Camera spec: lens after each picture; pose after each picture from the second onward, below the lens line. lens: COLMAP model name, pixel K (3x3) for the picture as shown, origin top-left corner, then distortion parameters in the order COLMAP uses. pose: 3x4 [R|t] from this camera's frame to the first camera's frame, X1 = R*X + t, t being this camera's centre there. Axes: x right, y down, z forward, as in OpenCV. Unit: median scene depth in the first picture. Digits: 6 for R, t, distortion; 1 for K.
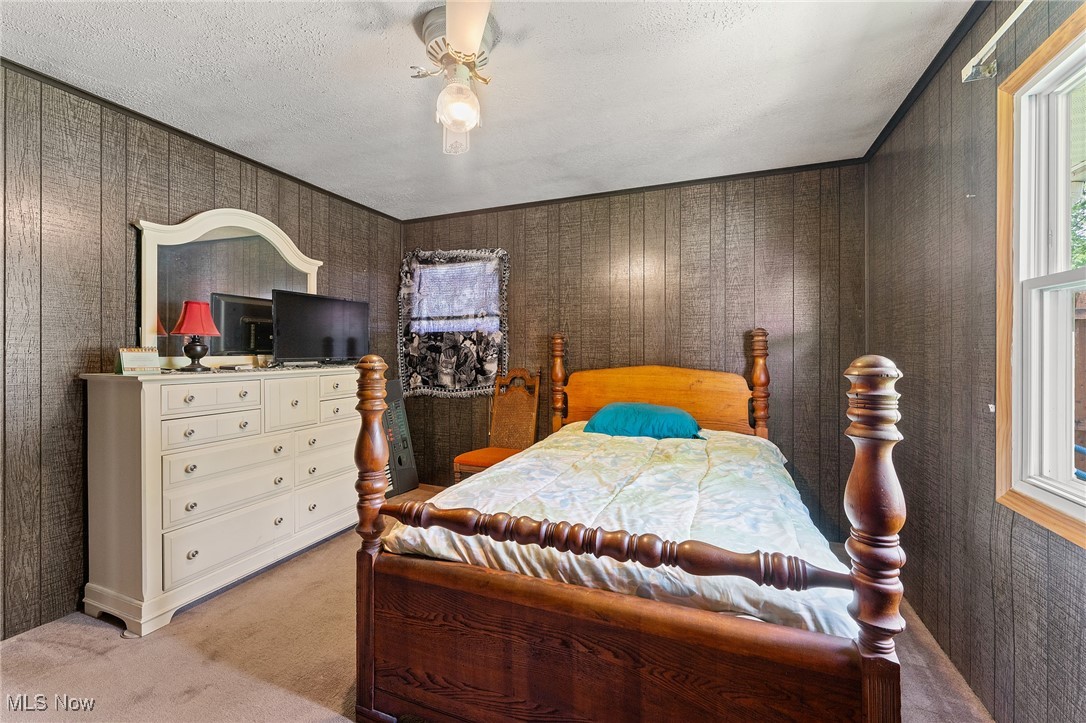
lens RADIAL K [[436.7, 0, 544.9], [0, 436.7, 354.3], [0, 0, 1]] dist [0.001475, 0.000137]
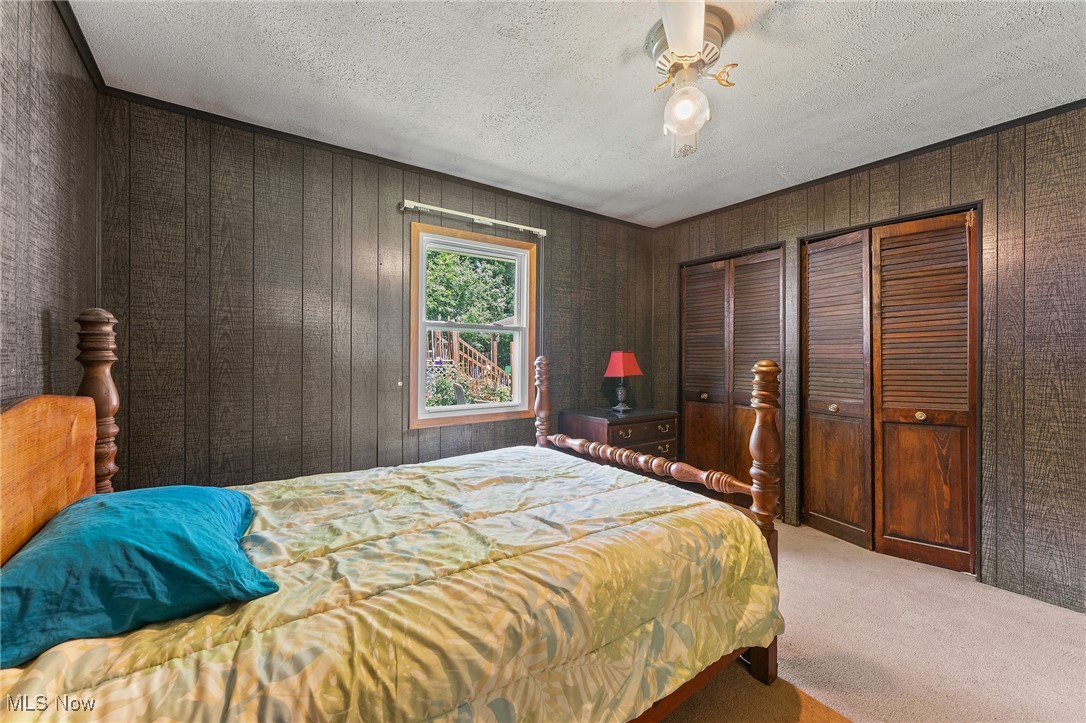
lens RADIAL K [[436.7, 0, 544.9], [0, 436.7, 354.3], [0, 0, 1]] dist [0.001475, 0.000137]
pose [[-0.851773, -0.005571, 0.523881, -0.212636], [-0.003724, 0.999983, 0.004579, -0.007382], [-0.523897, 0.001949, -0.851779, 0.947929]]
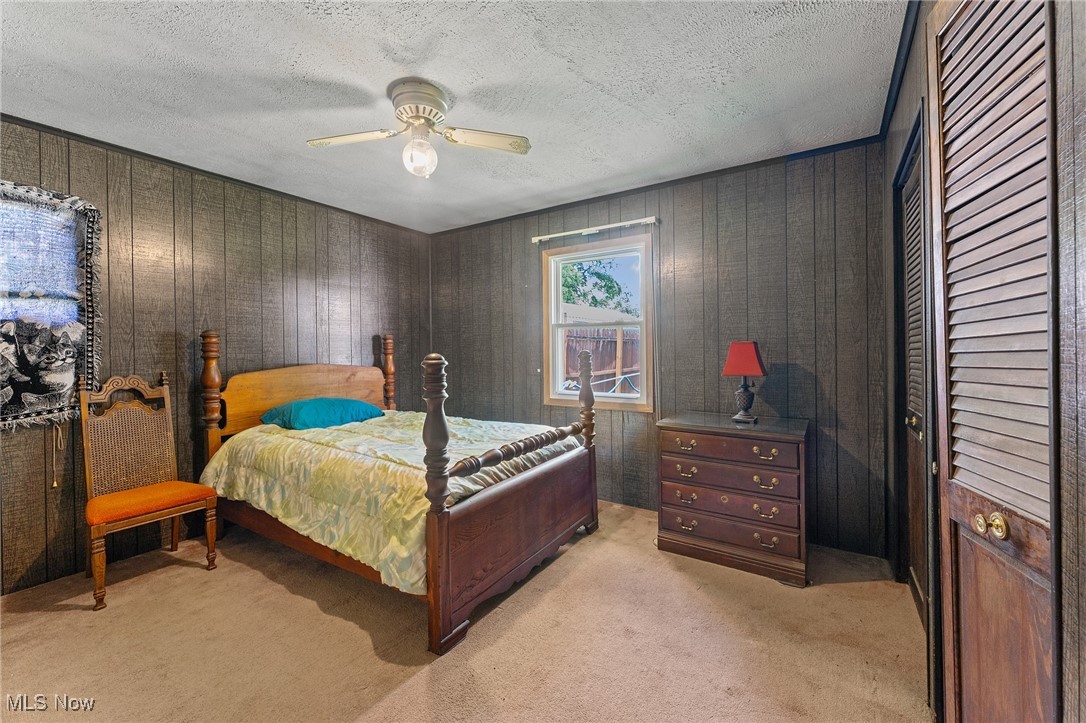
lens RADIAL K [[436.7, 0, 544.9], [0, 436.7, 354.3], [0, 0, 1]] dist [0.001475, 0.000137]
pose [[0.185528, -0.015933, 0.982510, -0.645987], [0.014849, 0.999800, 0.013409, -0.004223], [-0.982527, 0.012101, 0.185728, 0.196499]]
